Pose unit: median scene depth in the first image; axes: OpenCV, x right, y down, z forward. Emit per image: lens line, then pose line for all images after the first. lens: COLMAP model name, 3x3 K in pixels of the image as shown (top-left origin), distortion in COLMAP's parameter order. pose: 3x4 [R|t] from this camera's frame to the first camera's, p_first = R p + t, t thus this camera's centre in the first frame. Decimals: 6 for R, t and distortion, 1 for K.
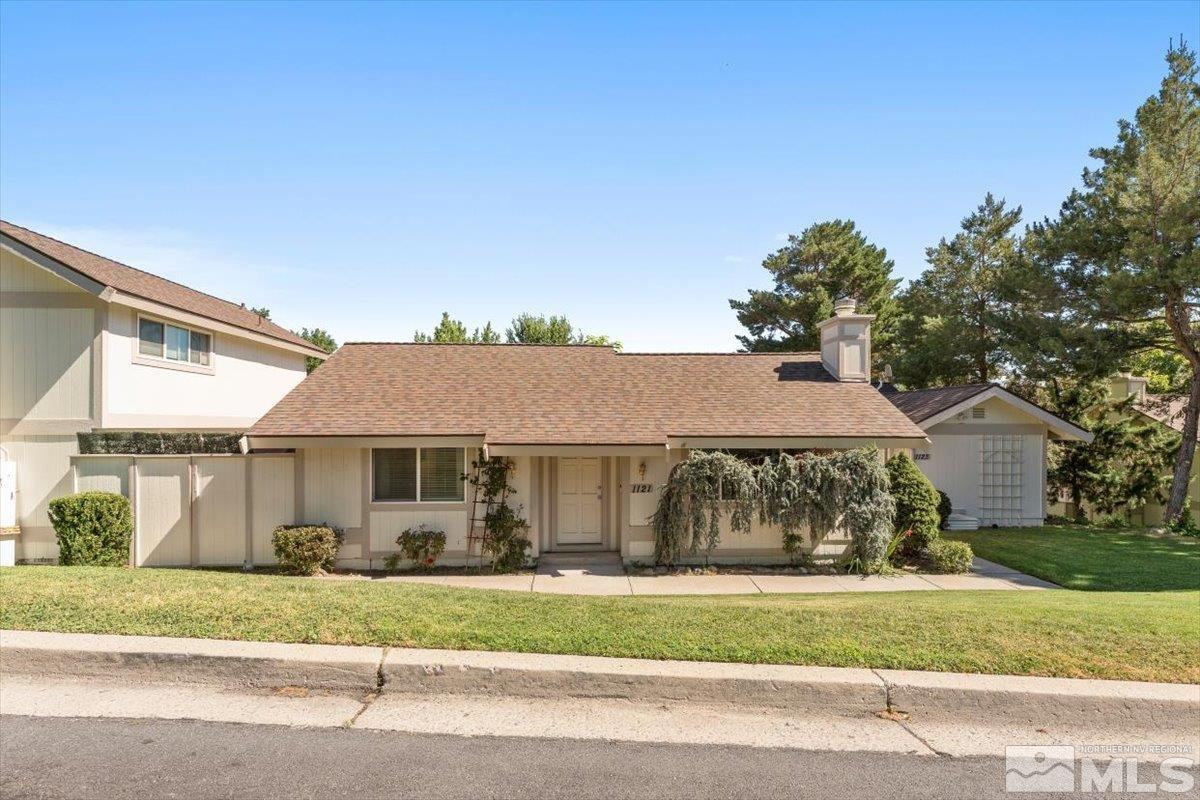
lens RADIAL K [[519.9, 0, 599.3], [0, 519.9, 412.3], [0, 0, 1]] dist [-0.000338, -0.000821]
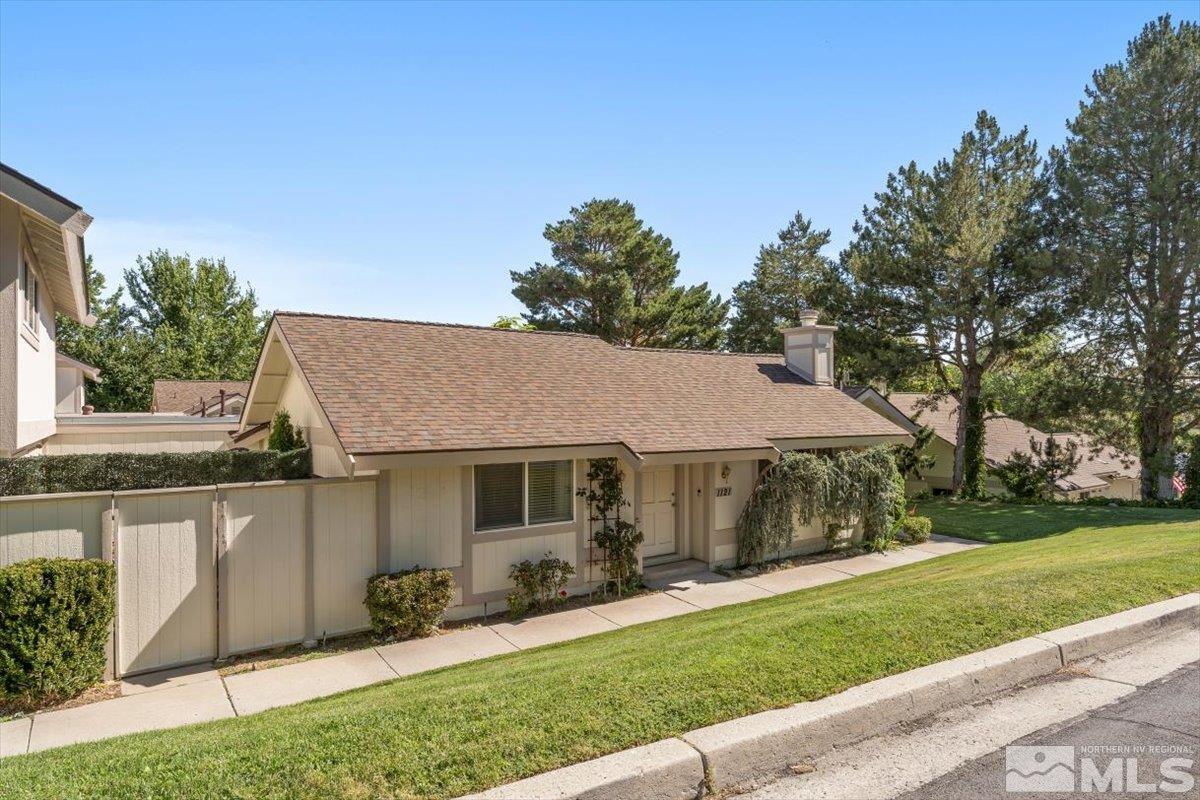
lens RADIAL K [[640.4, 0, 600.3], [0, 640.4, 396.9], [0, 0, 1]] dist [-0.003924, -0.000816]
pose [[0.859496, 0.008514, 0.511072, -0.764685], [-0.008280, 0.999962, -0.002733, -0.030472], [-0.511076, -0.001883, 0.859533, 0.067495]]
